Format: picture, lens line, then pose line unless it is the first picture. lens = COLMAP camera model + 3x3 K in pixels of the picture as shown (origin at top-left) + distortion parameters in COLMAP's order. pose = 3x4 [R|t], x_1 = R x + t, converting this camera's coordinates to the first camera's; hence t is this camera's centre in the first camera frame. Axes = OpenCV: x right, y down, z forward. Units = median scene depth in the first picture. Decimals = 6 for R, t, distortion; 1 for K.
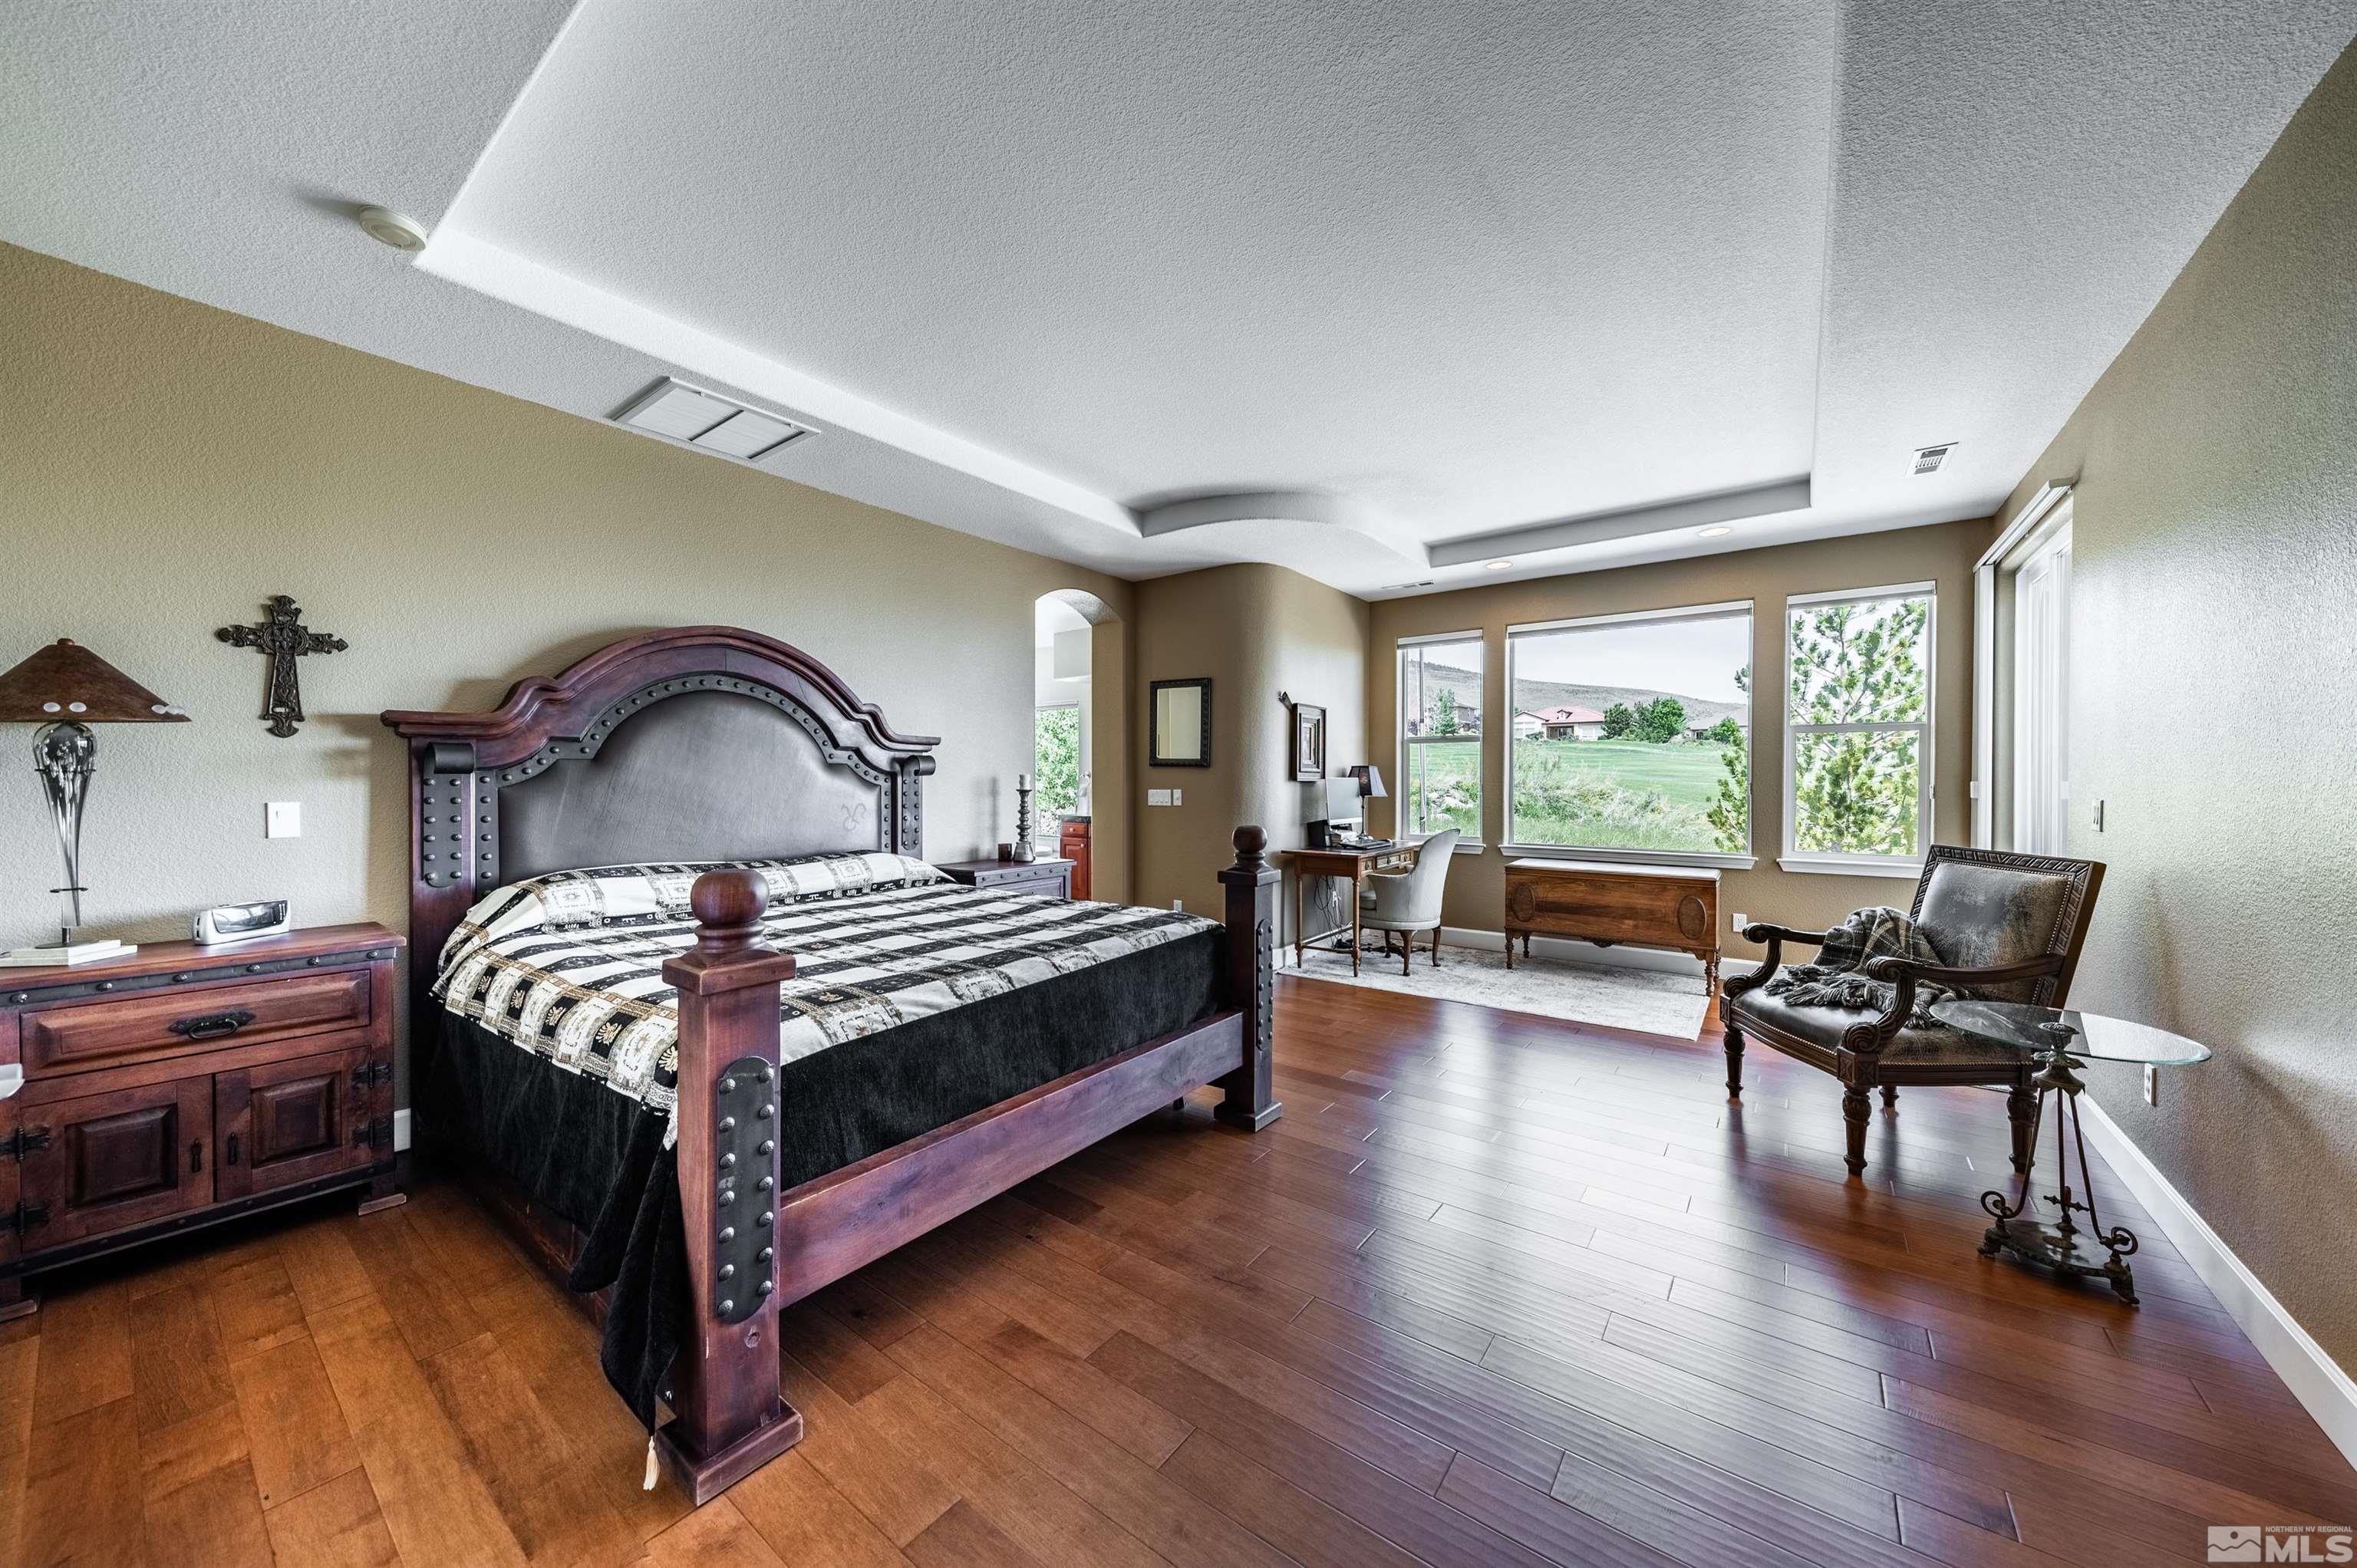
lens RADIAL K [[831.7, 0, 1172.7], [0, 831.7, 782.1], [0, 0, 1]] dist [0.008510, -0.001967]
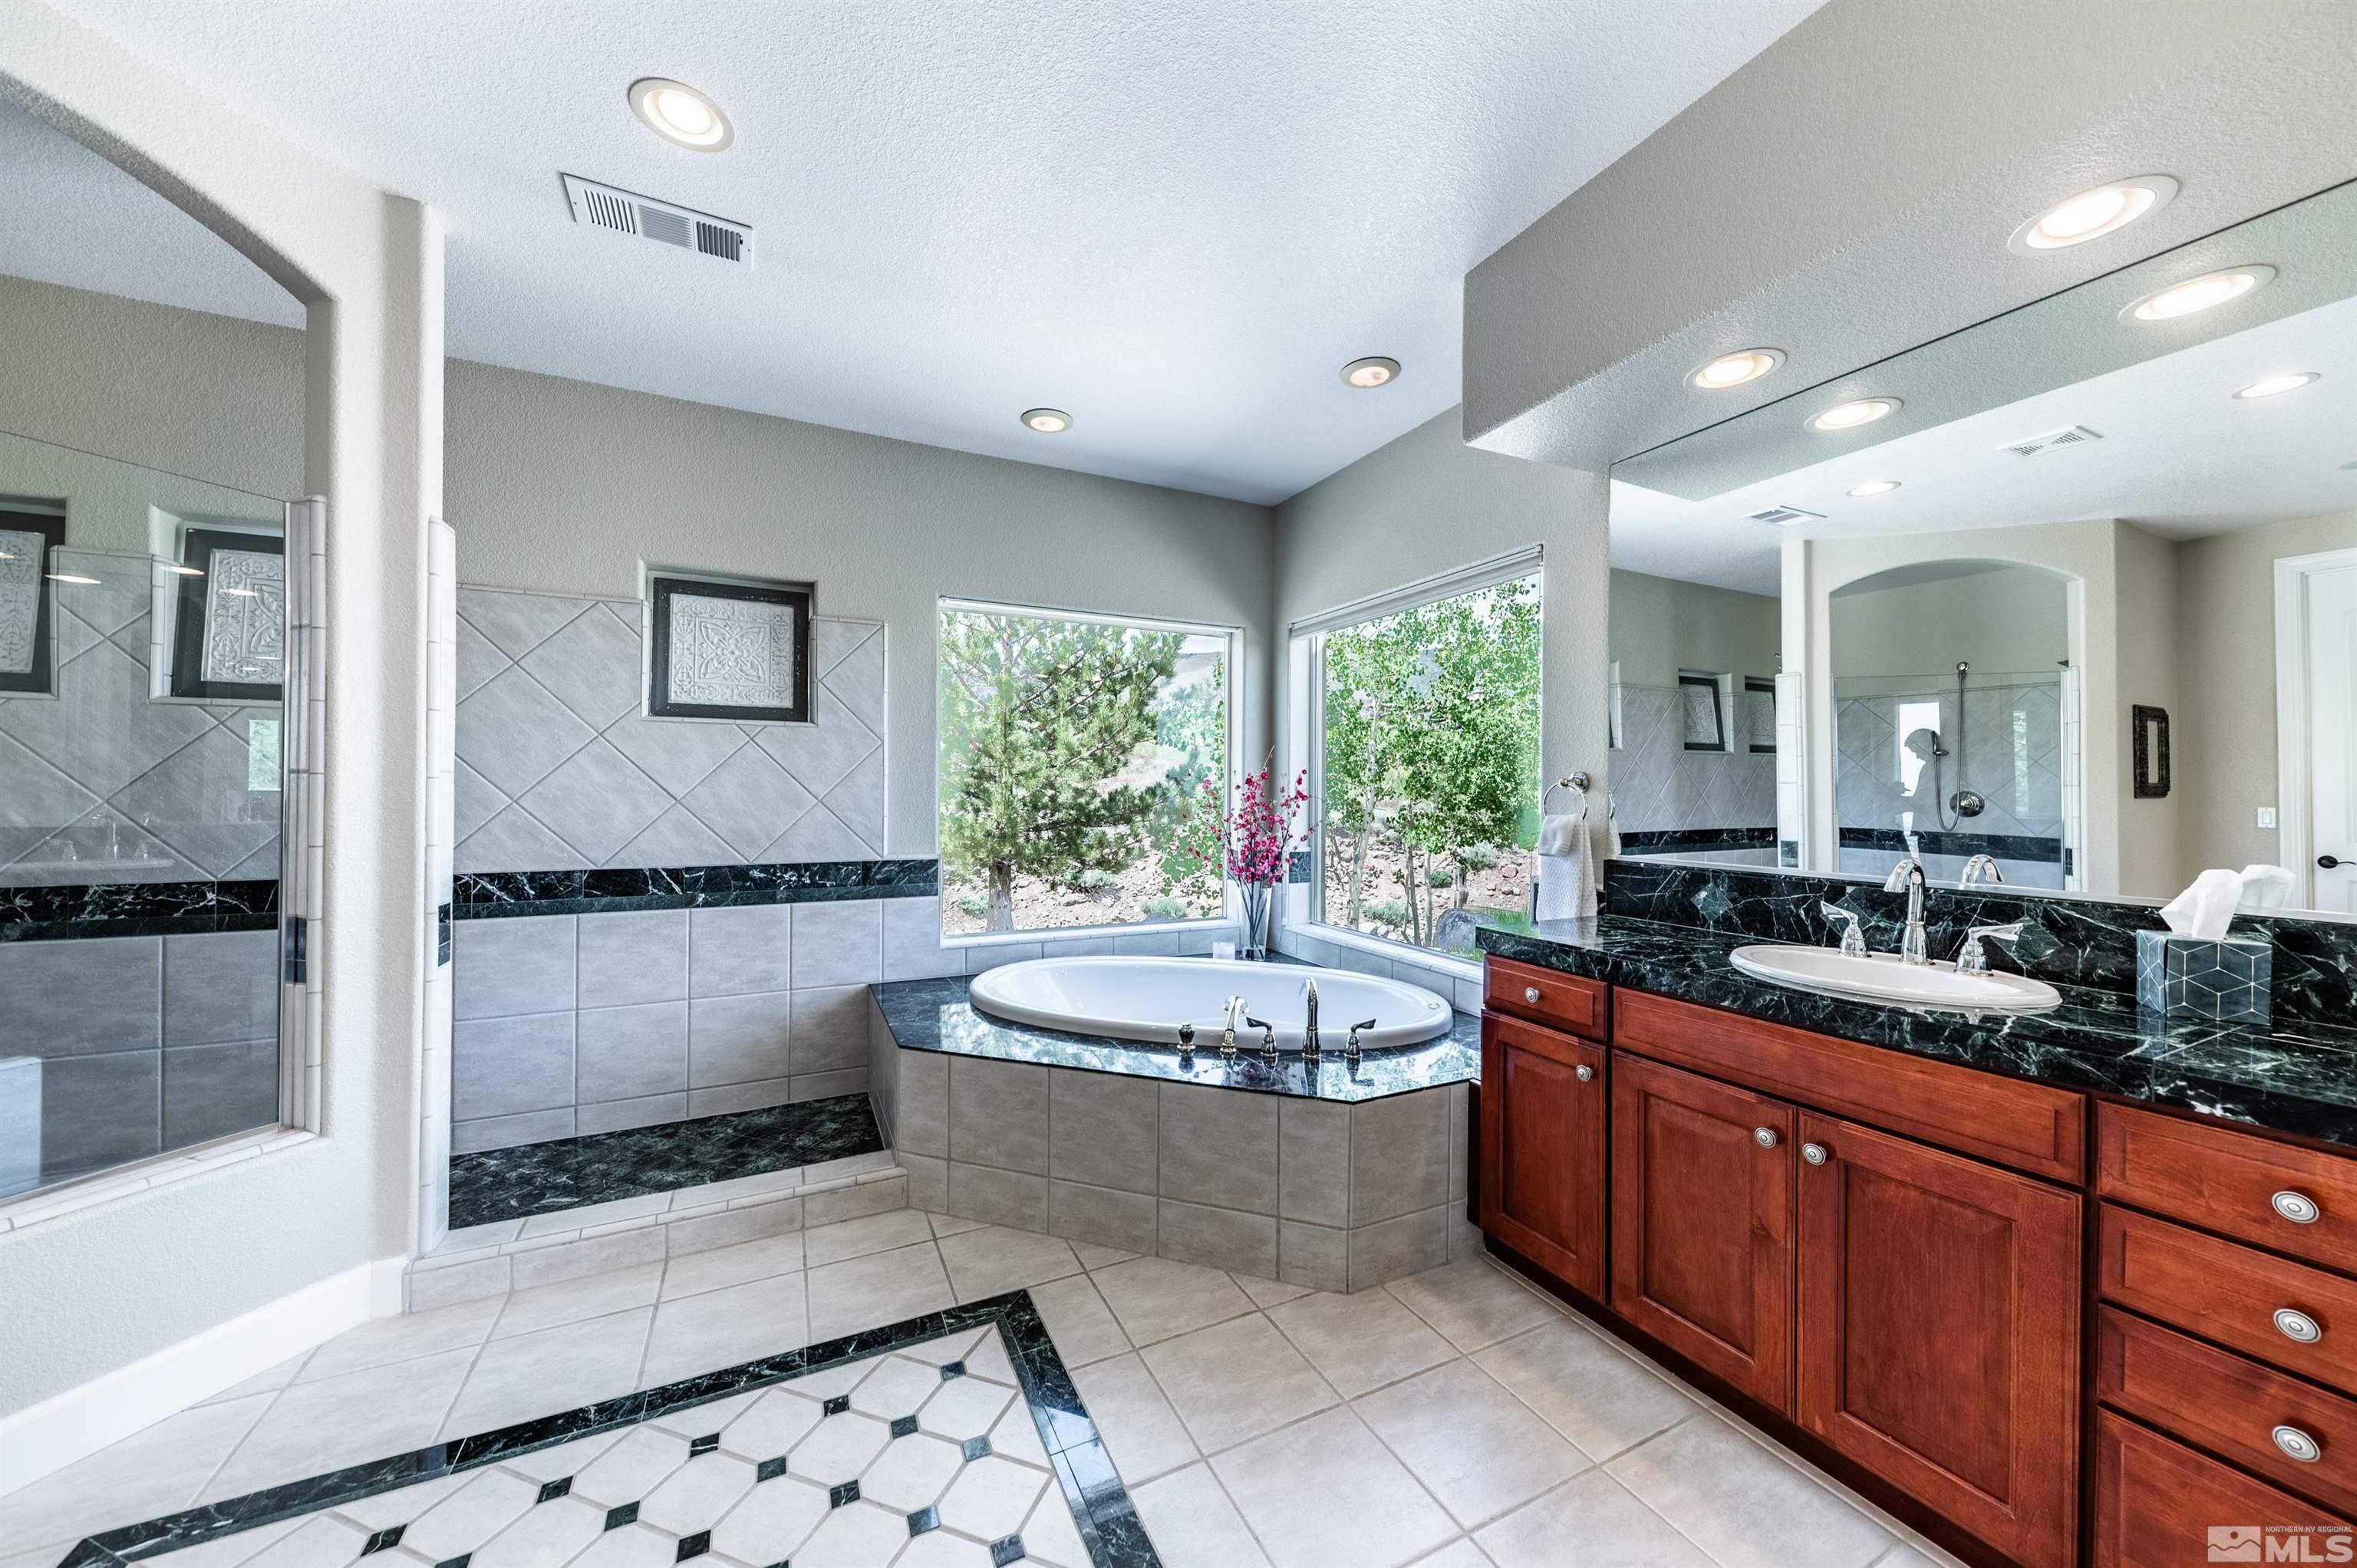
lens RADIAL K [[831.7, 0, 1180.7], [0, 831.7, 784.7], [0, 0, 1]] dist [0.008510, -0.001967]
pose [[0.893089, 0.000190, -0.449880, -0.052209], [-0.004325, 0.999957, -0.008164, -0.005288], [0.449859, 0.009237, 0.893052, 0.399839]]
